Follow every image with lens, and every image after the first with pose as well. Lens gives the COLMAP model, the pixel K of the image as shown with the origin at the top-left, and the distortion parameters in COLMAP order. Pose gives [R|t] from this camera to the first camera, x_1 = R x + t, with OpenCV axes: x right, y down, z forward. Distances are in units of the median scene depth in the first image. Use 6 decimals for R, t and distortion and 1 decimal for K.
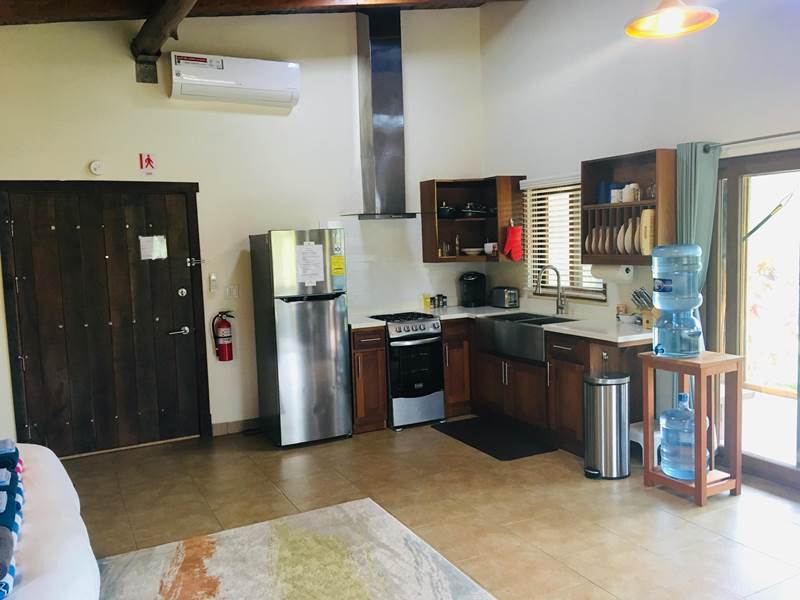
lens RADIAL K [[675.6, 0, 400.0], [0, 675.6, 300.0], [0, 0, 1]] dist [0.130263, -0.199658]
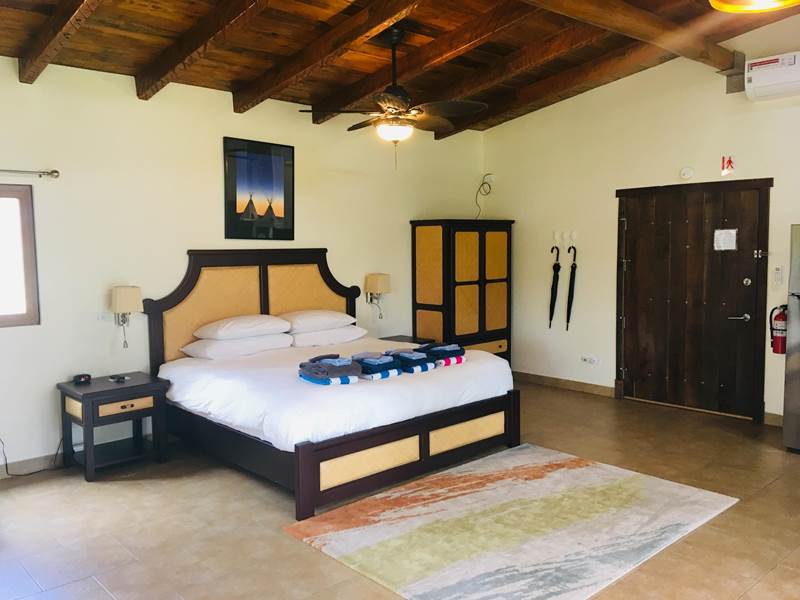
lens RADIAL K [[675.6, 0, 400.0], [0, 675.6, 300.0], [0, 0, 1]] dist [0.130263, -0.199658]
pose [[0.266790, 0.110503, -0.957399, 0.608814], [-0.086512, 0.992140, 0.090406, -0.035749], [0.959864, 0.058707, 0.274253, 0.194586]]
